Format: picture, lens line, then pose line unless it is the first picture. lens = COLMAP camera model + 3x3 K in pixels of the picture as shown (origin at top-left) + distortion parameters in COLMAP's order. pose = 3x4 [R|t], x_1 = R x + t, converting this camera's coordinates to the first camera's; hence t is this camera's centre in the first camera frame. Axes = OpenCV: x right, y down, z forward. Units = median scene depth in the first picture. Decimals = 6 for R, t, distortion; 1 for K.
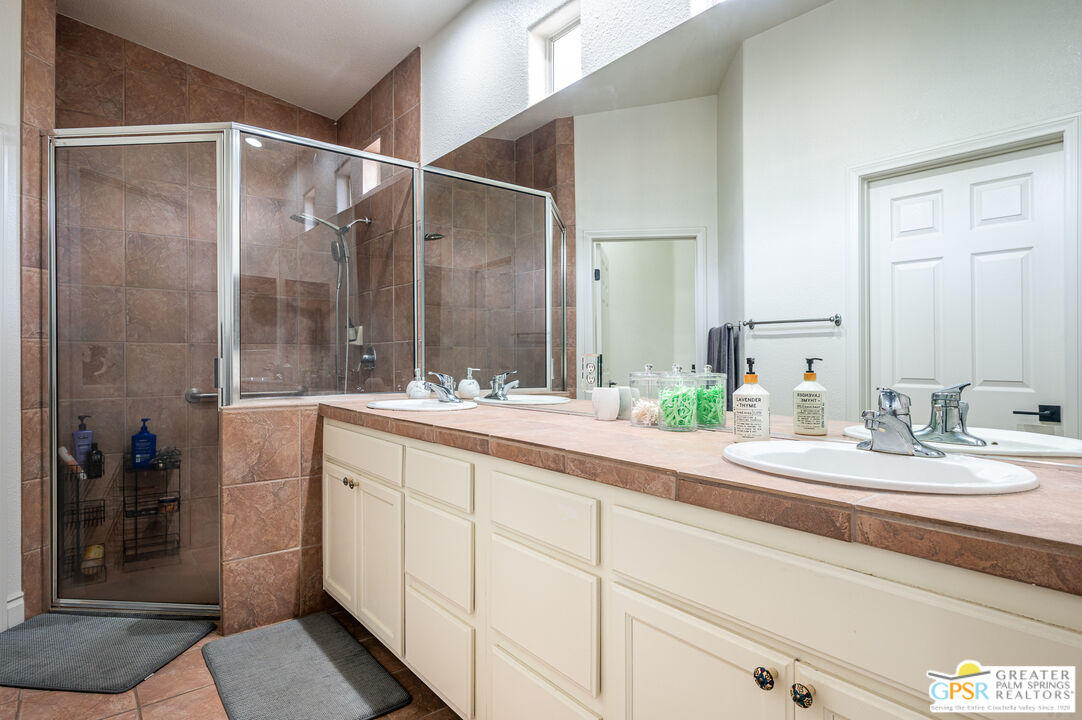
lens RADIAL K [[593.7, 0, 541.0], [0, 593.7, 360.0], [0, 0, 1]] dist [-0.000810, -0.000212]
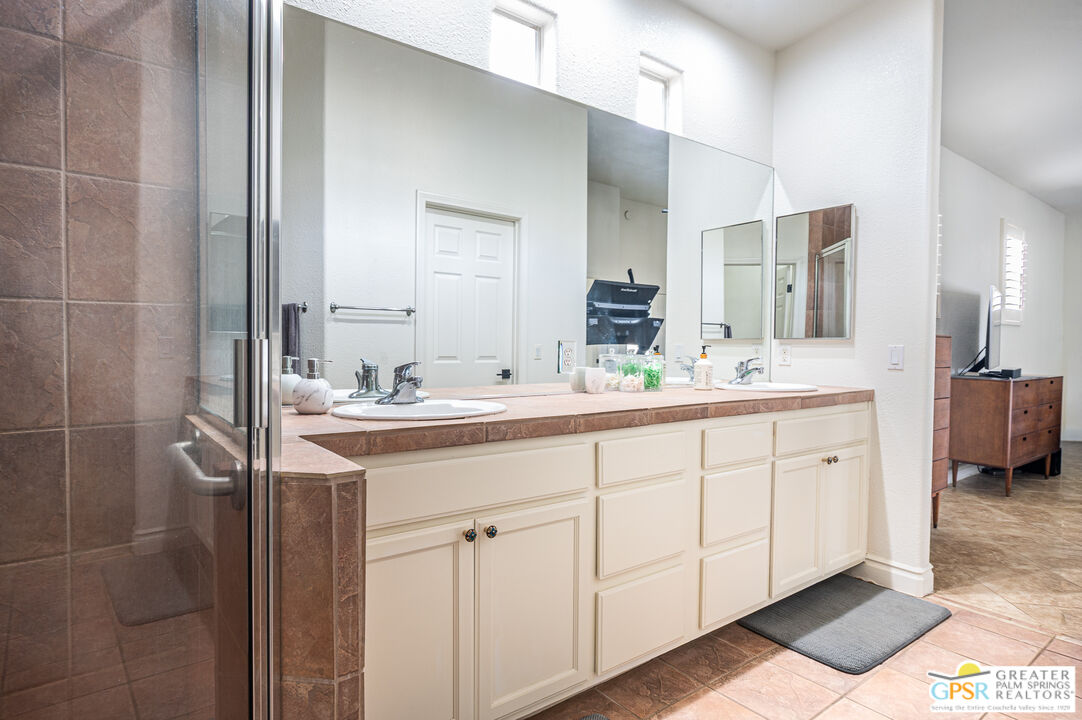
lens RADIAL K [[593.7, 0, 541.0], [0, 593.7, 360.0], [0, 0, 1]] dist [-0.000810, -0.000212]
pose [[0.018253, -0.029069, 0.999411, -1.114716], [-0.010394, 0.999518, 0.029262, -0.006406], [-0.999779, -0.010922, 0.017942, 1.045357]]
